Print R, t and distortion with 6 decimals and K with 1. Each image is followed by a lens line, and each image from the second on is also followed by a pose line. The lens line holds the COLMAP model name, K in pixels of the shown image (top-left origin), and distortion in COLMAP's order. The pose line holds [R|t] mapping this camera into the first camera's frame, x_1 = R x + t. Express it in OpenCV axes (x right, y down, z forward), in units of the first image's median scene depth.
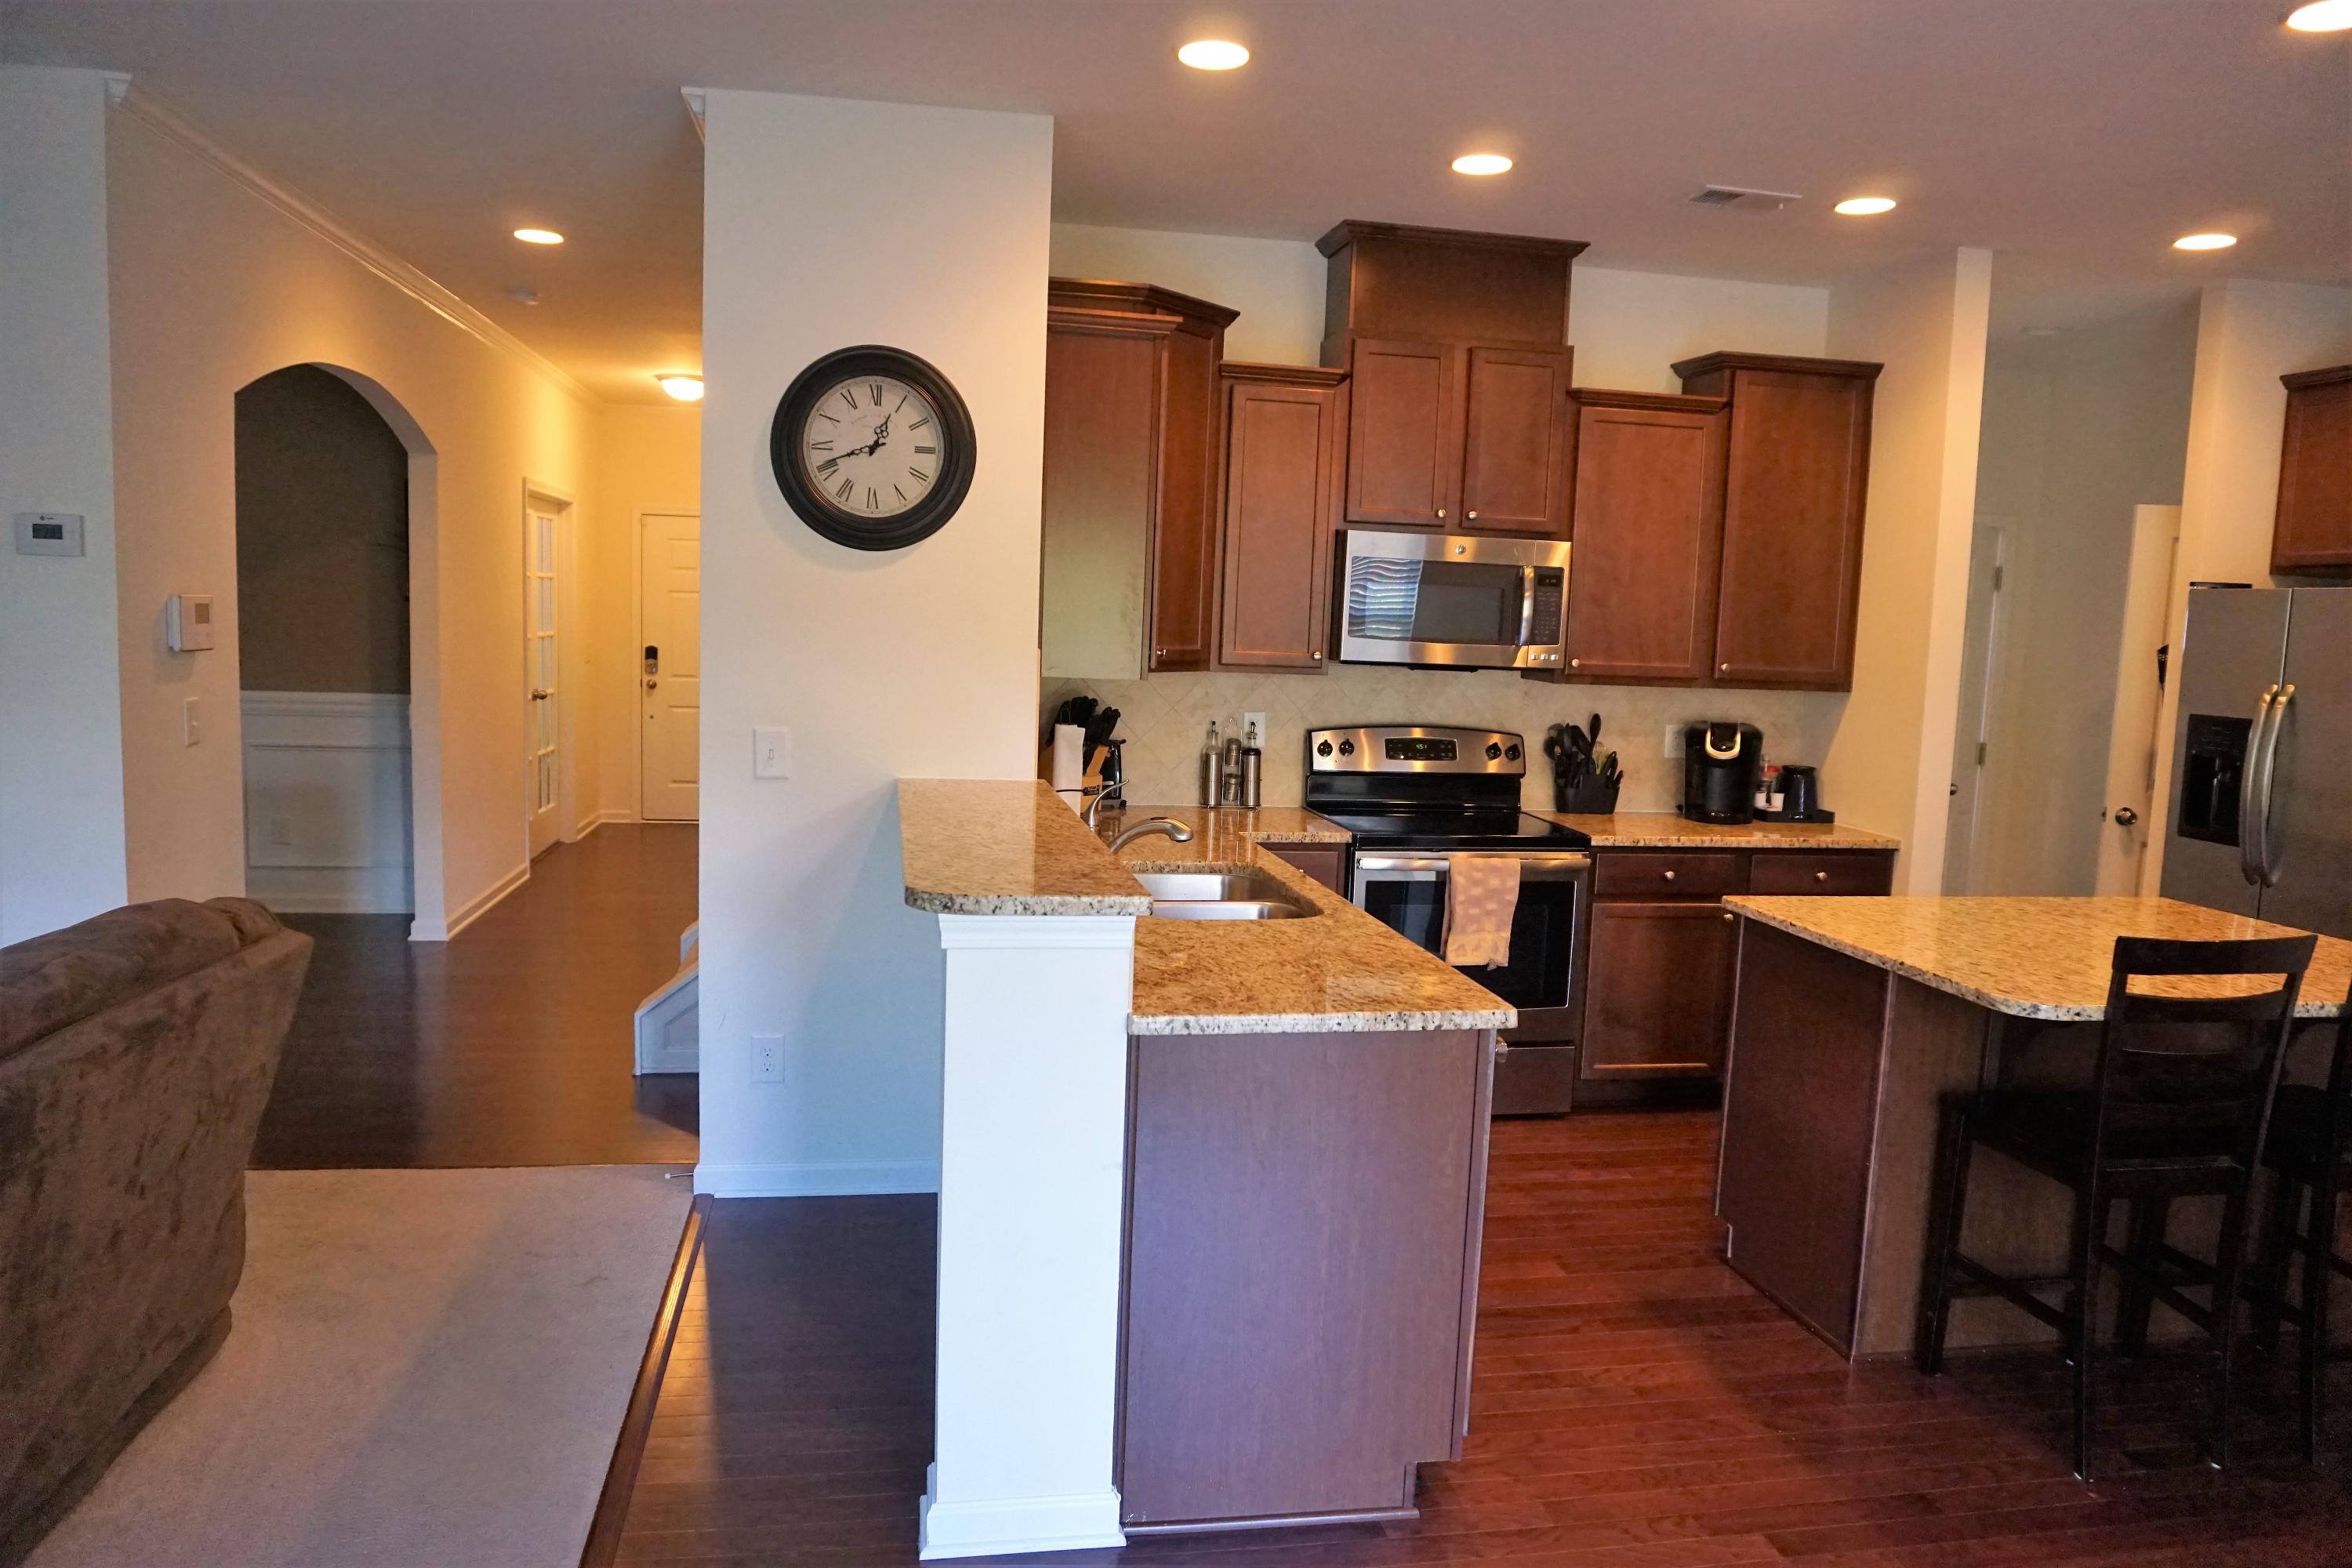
lens RADIAL K [[1577.2, 0, 1181.3], [0, 1577.2, 775.1], [0, 0, 1]] dist [-0.043128, 0.017577]
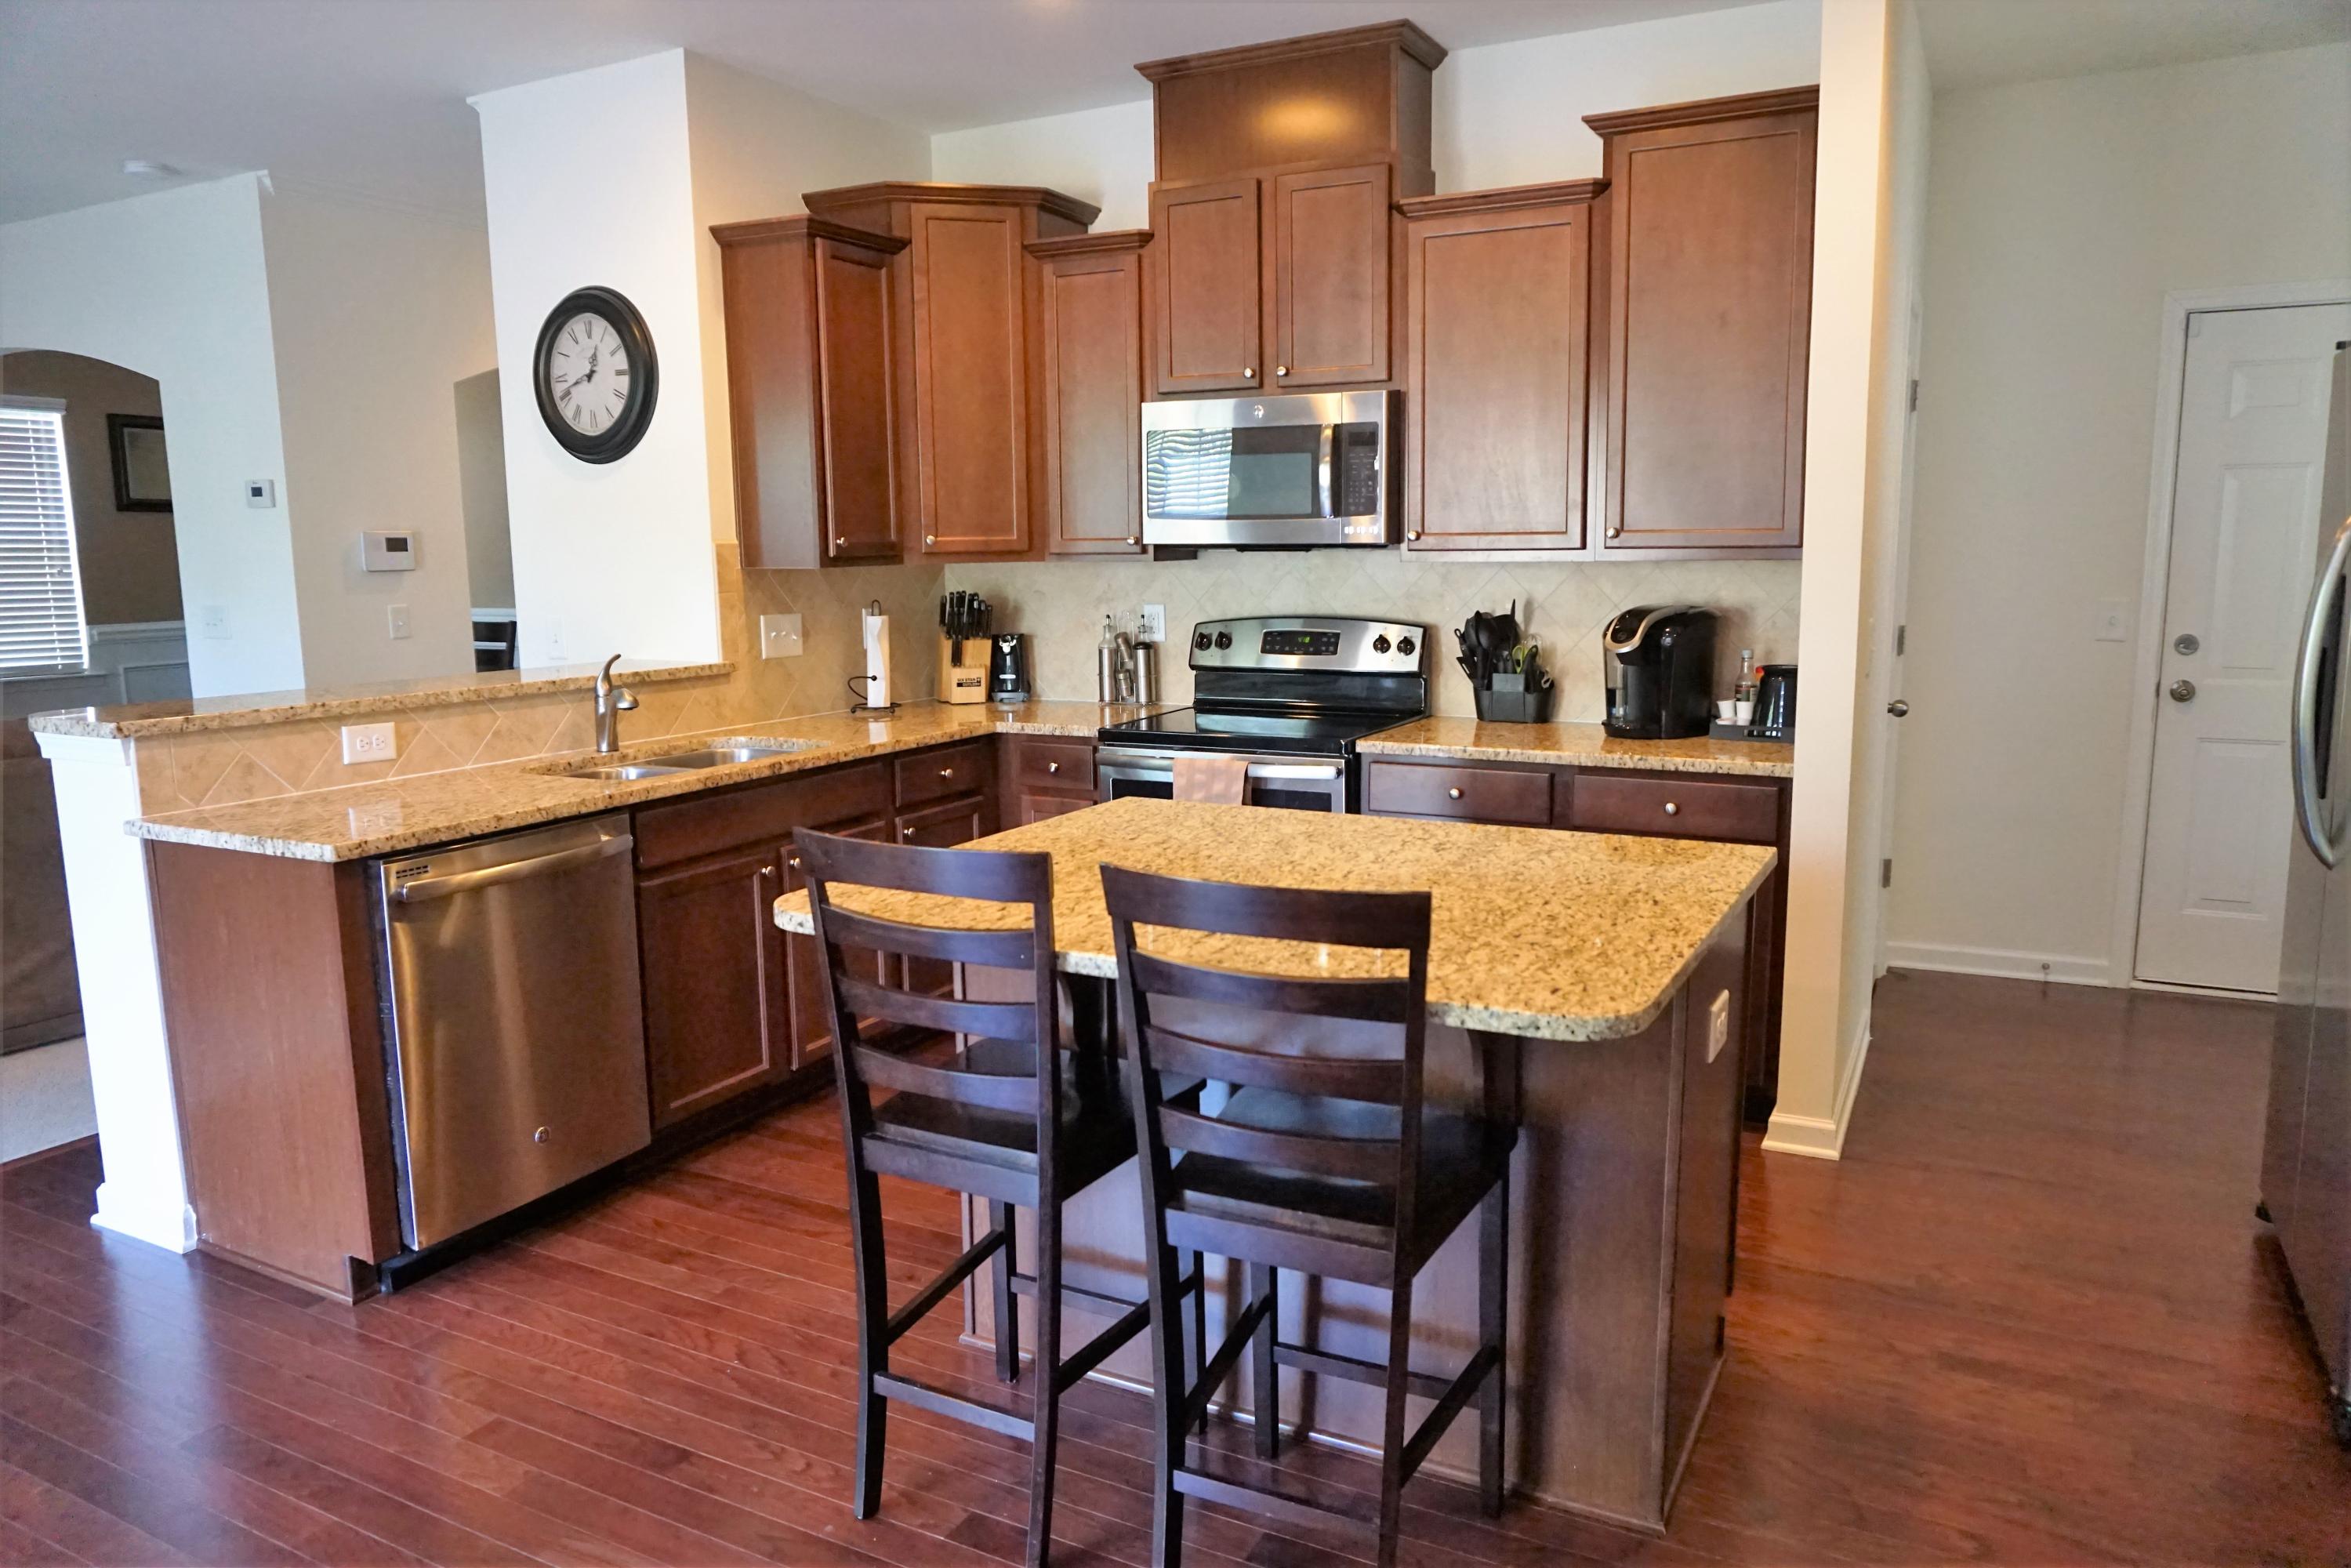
lens RADIAL K [[1576.6, 0, 1156.2], [0, 1576.6, 790.3], [0, 0, 1]] dist [-0.043128, 0.017577]
pose [[0.783611, 0.052716, -0.619011, 0.665431], [-0.022671, 0.998156, 0.056305, 0.019153], [0.620838, -0.030088, 0.783361, 0.259782]]
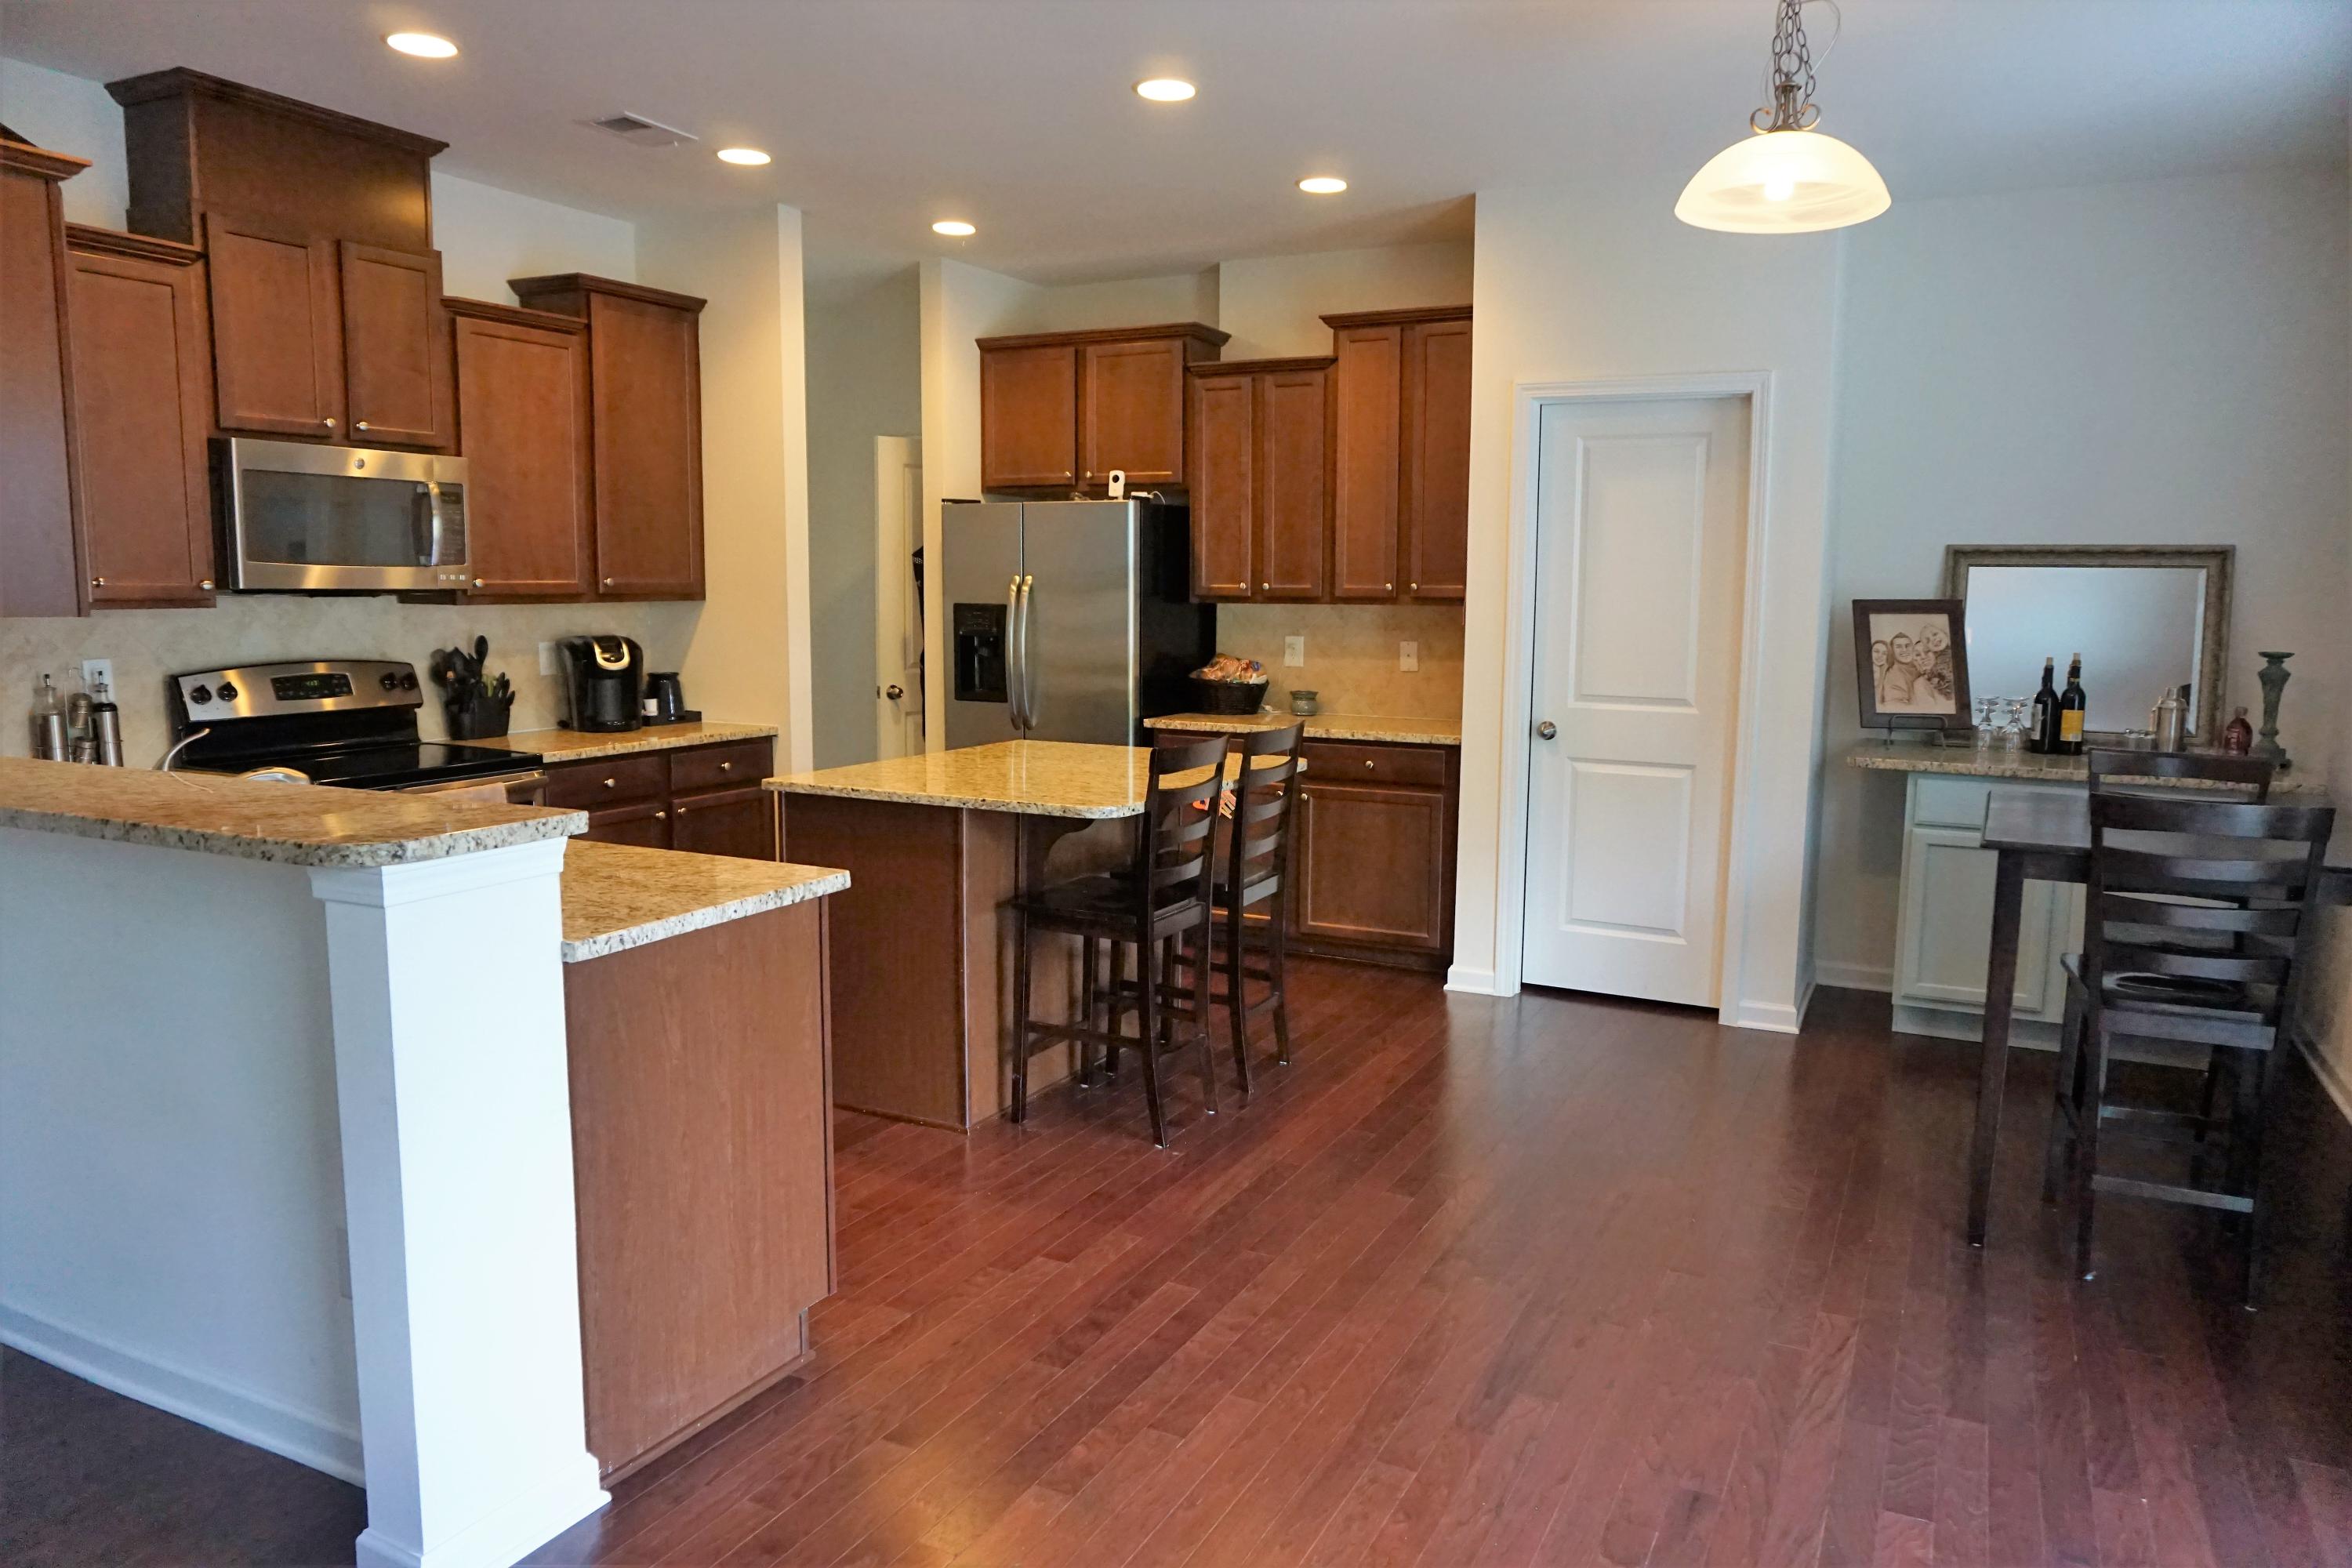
lens RADIAL K [[1577.2, 0, 1176.4], [0, 1577.2, 766.8], [0, 0, 1]] dist [-0.043128, 0.017577]
pose [[0.613360, -0.125854, 0.779711, -0.253228], [0.097360, 0.991741, 0.083489, 0.002967], [-0.783779, 0.024704, 0.620548, 0.065033]]
